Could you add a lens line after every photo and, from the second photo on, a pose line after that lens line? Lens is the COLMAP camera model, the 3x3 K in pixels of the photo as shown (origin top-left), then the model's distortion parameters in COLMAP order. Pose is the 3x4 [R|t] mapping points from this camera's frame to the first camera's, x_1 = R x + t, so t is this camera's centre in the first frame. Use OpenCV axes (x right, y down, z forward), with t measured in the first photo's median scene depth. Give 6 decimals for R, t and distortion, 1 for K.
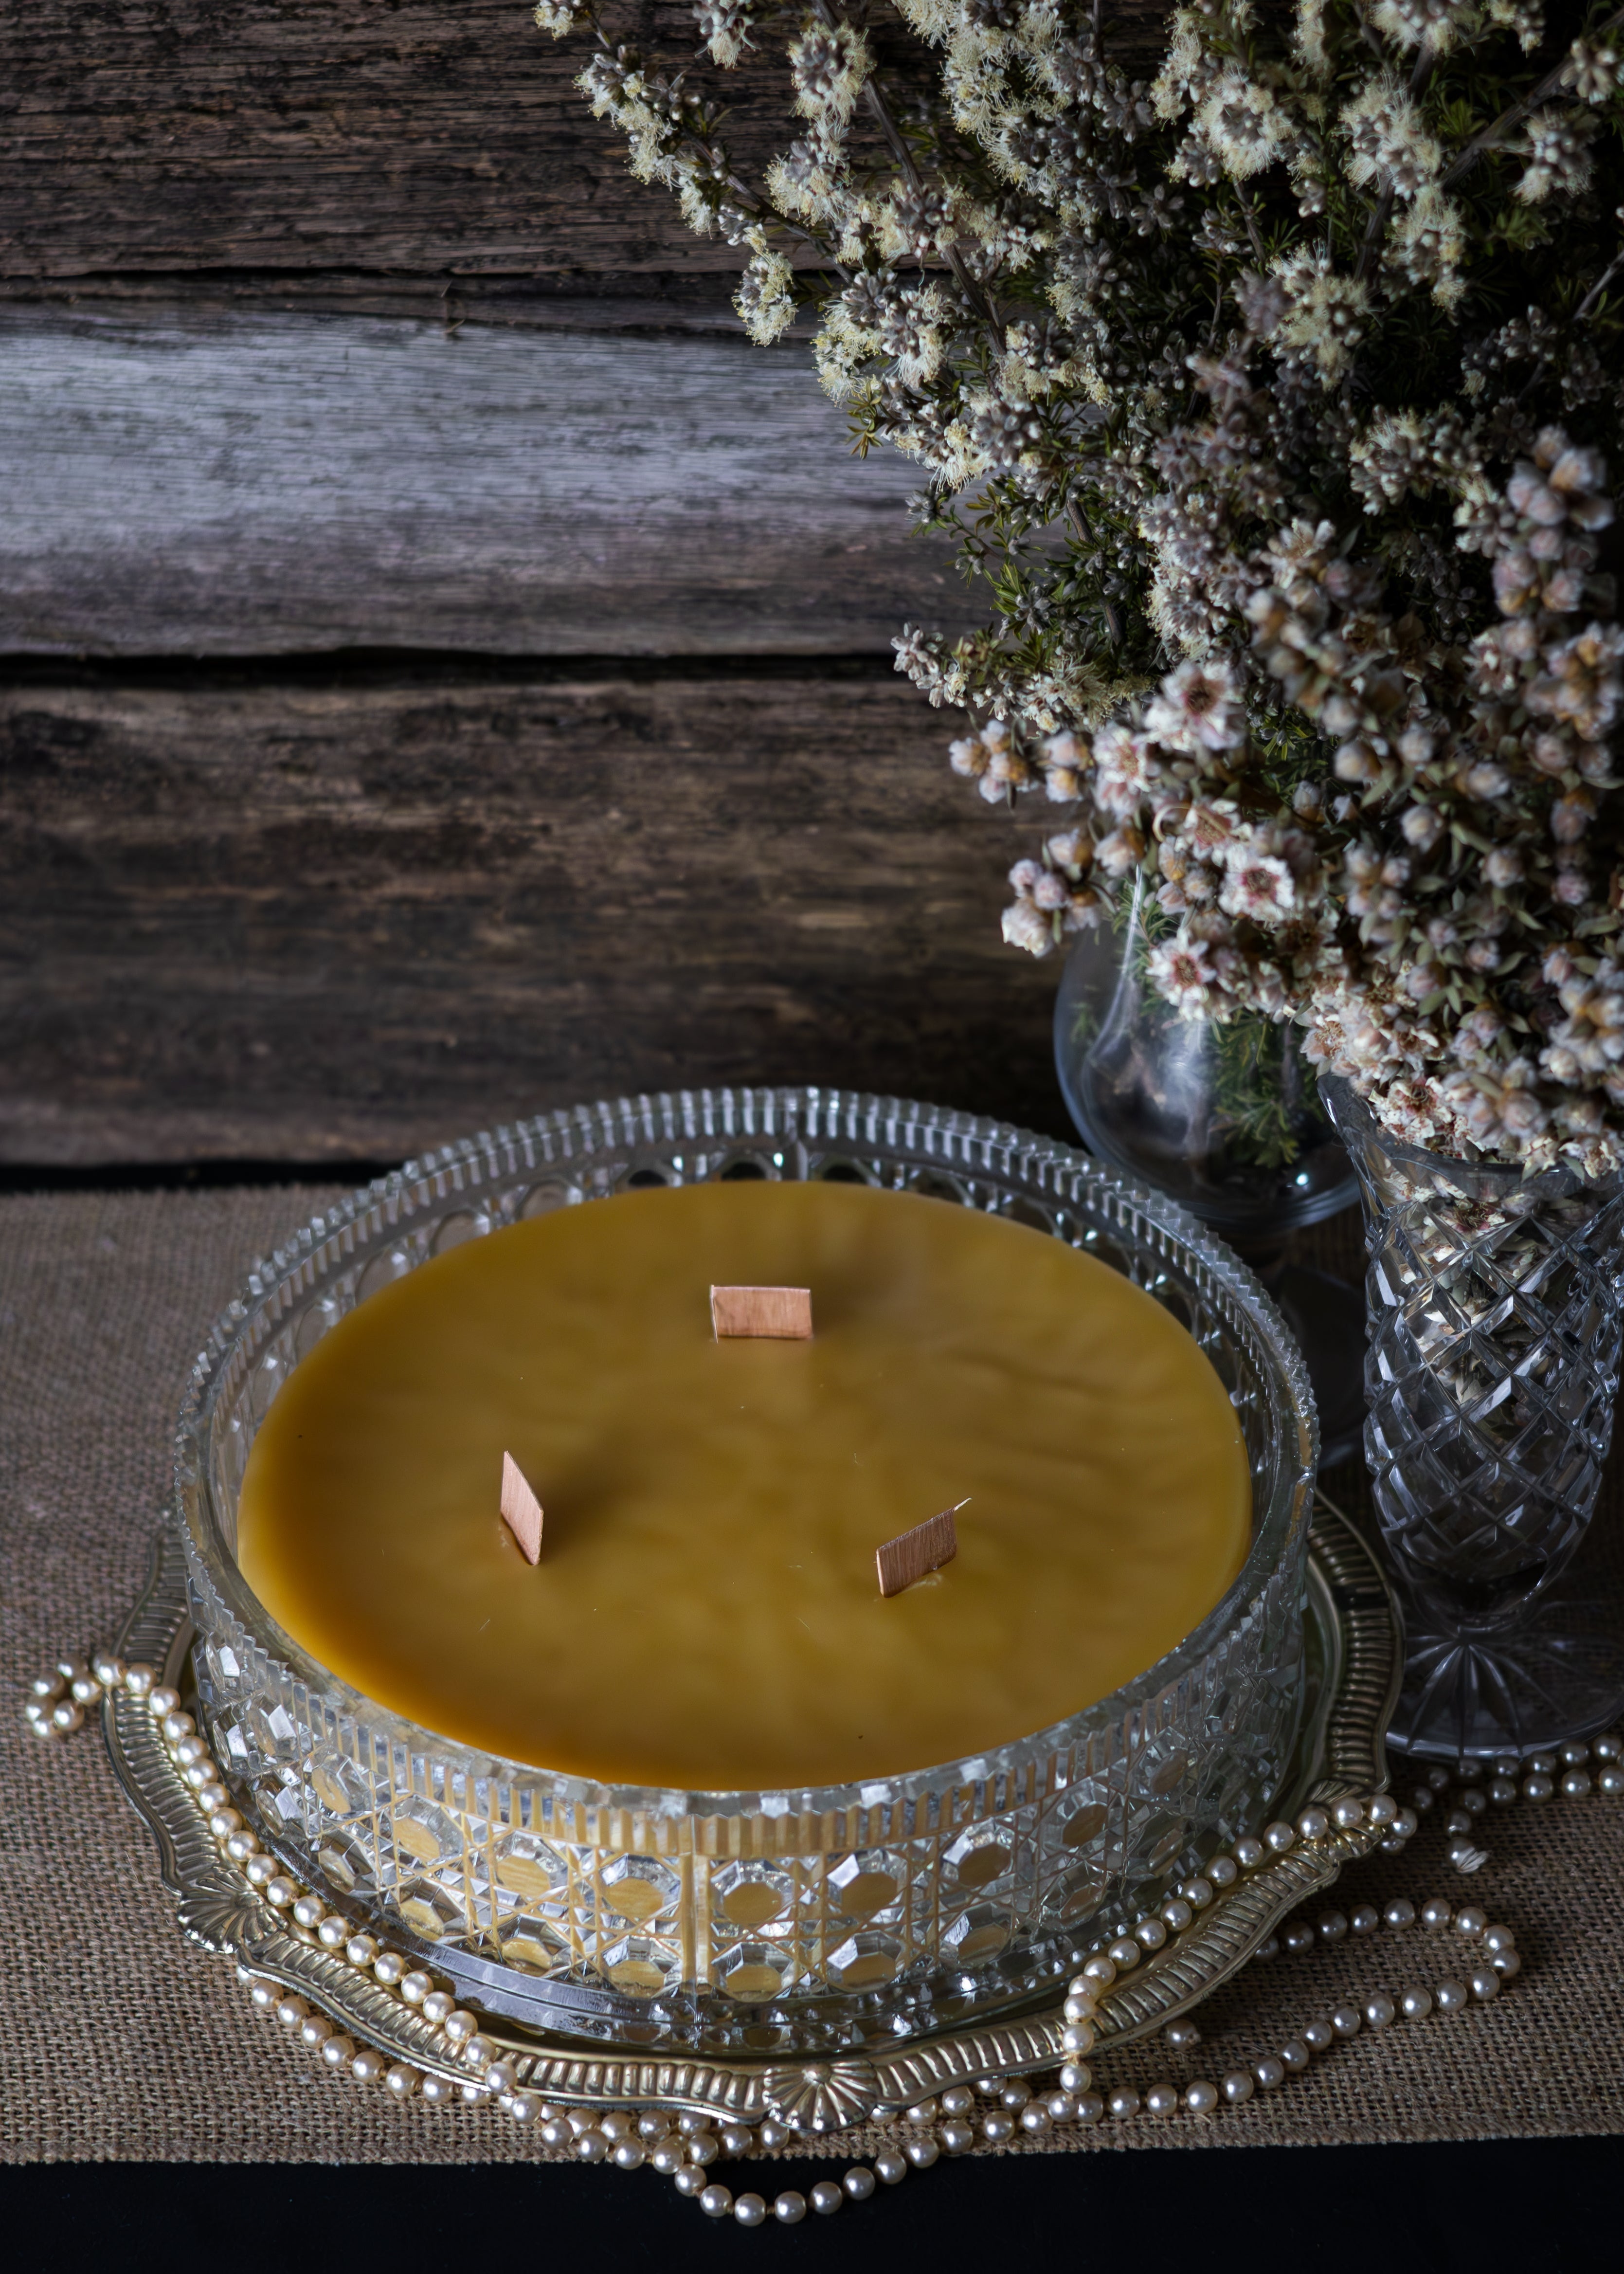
lens RADIAL K [[5114.9, 0, 806.5], [0, 5114.9, 1137.0], [0, 0, 1]] dist [-0.010111, 0.232721]
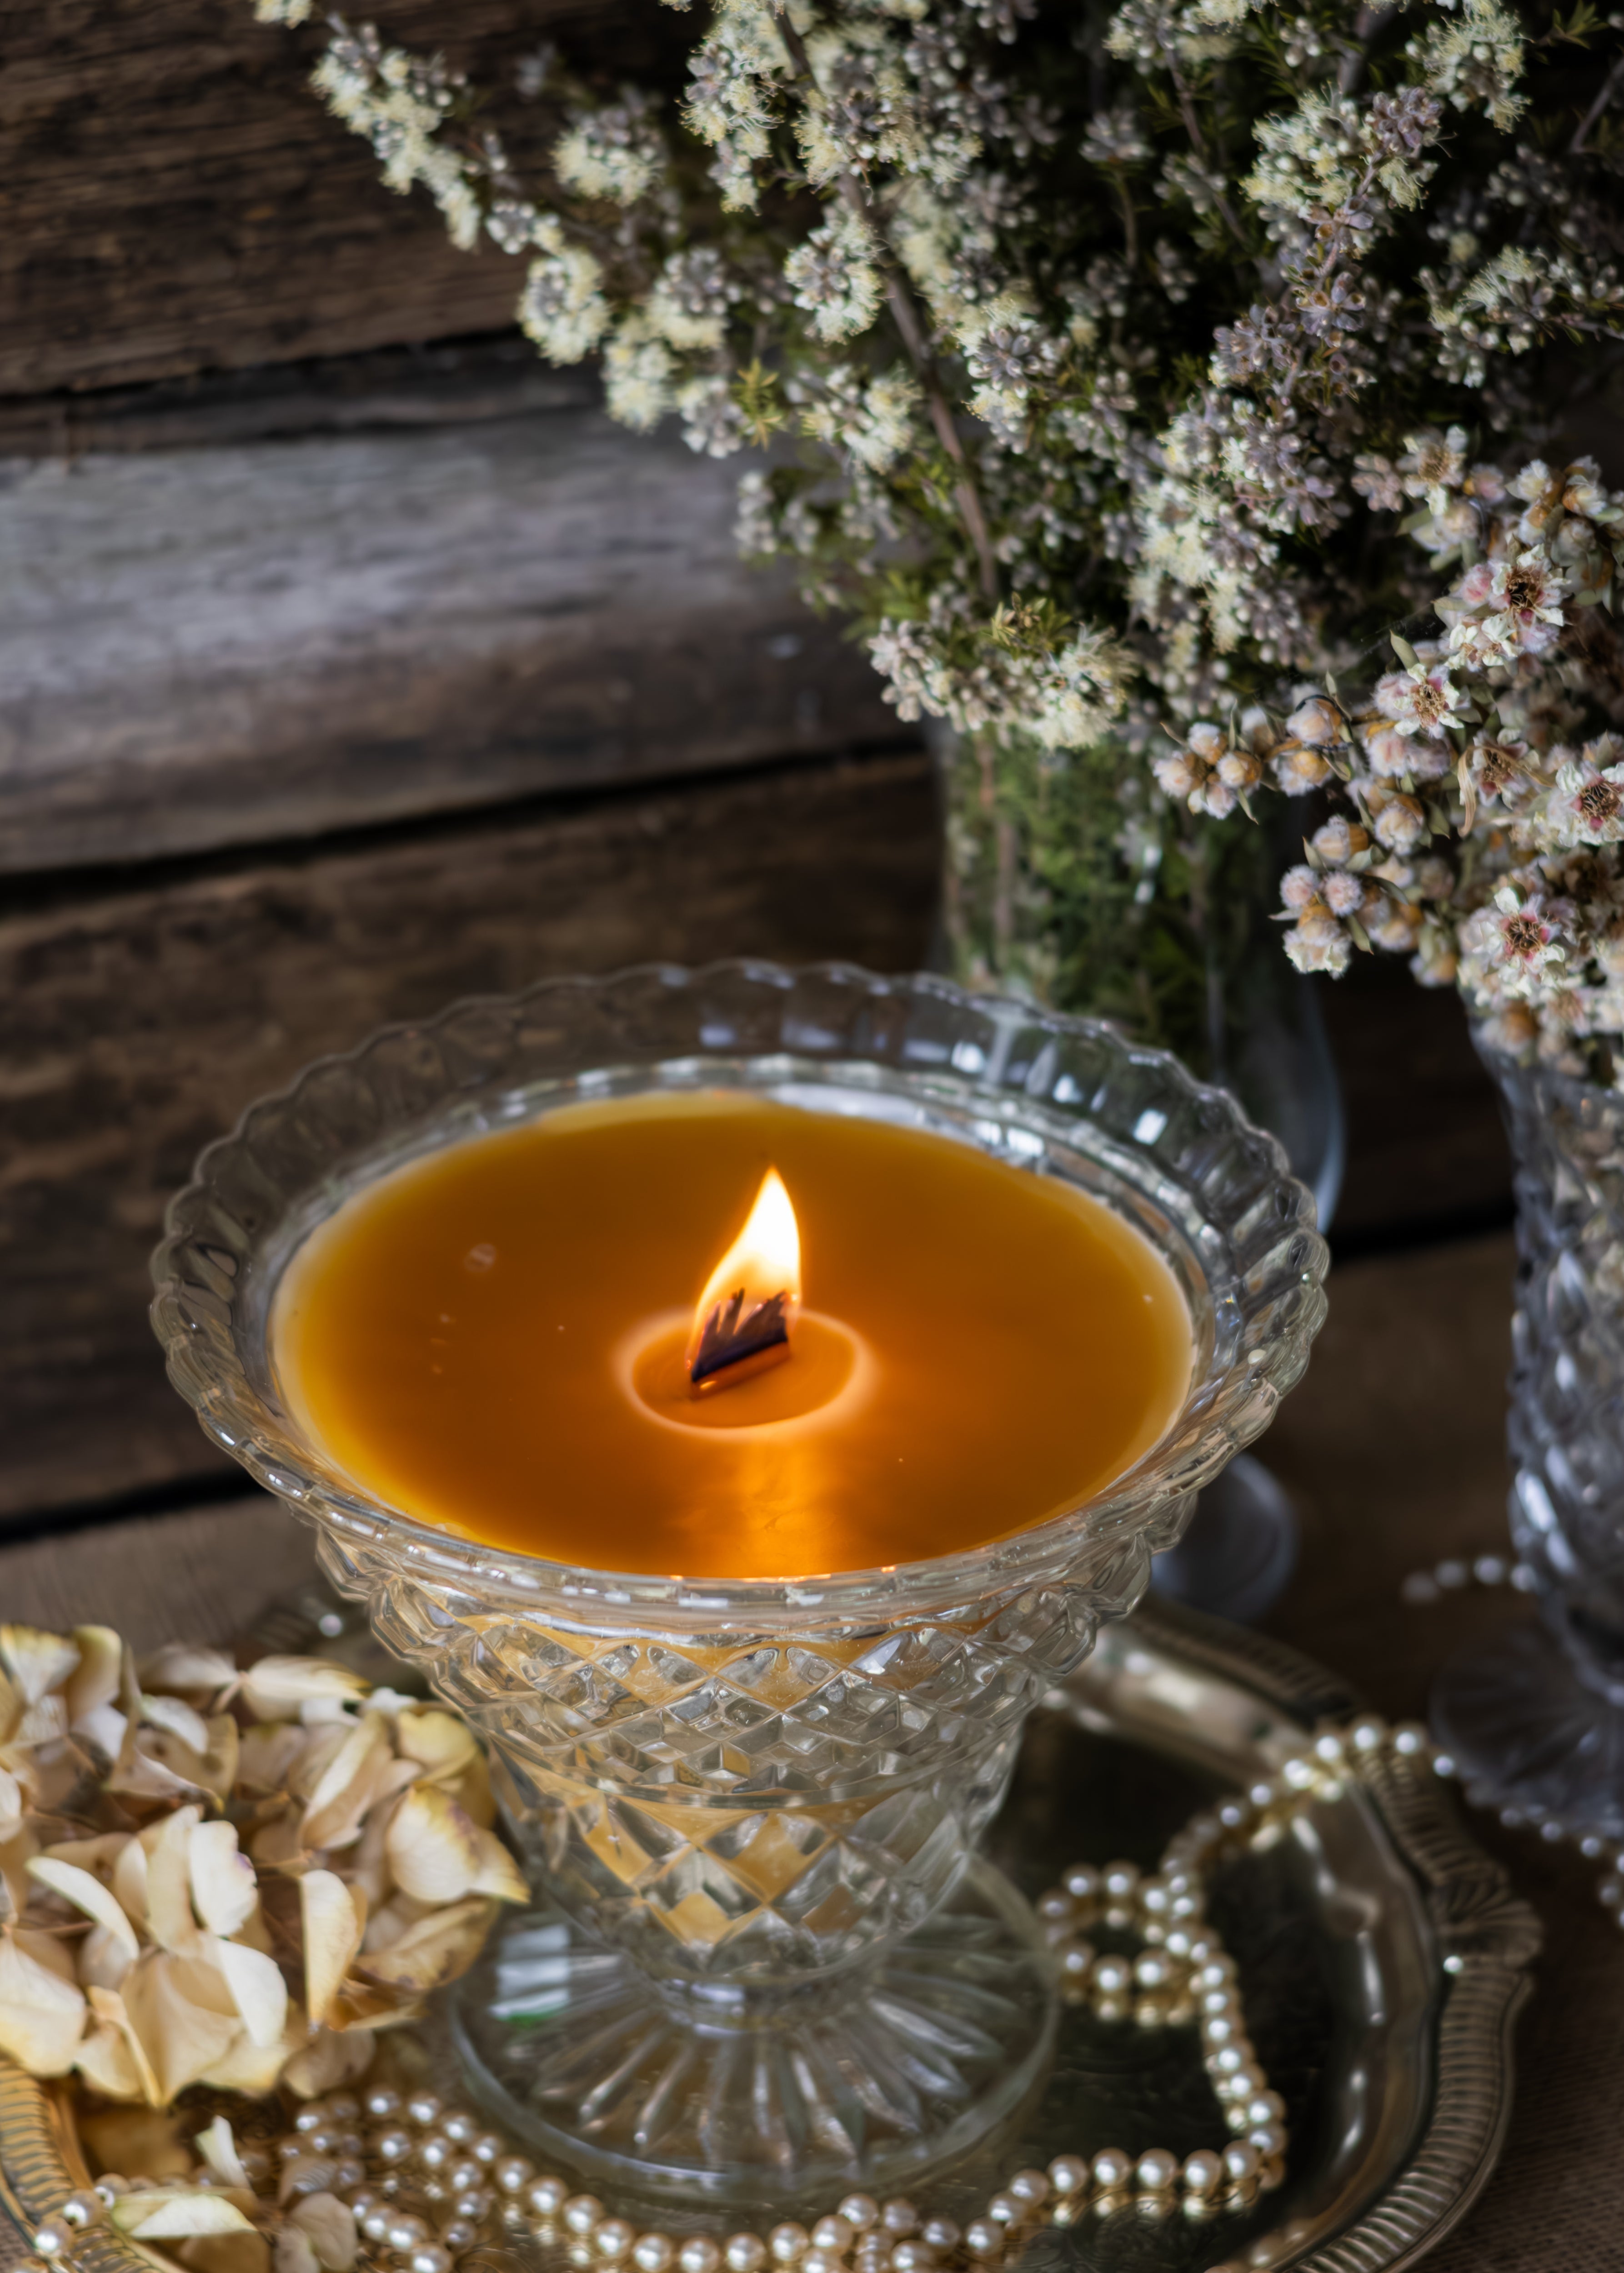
lens RADIAL K [[5113.5, 0, 806.5], [0, 5113.5, 1136.5], [0, 0, 1]] dist [-0.010111, 0.232721]
pose [[0.943968, -0.173886, 0.280516, -0.208478], [0.201702, 0.976699, -0.073315, 0.035710], [-0.261231, 0.125788, 0.957045, 0.180669]]
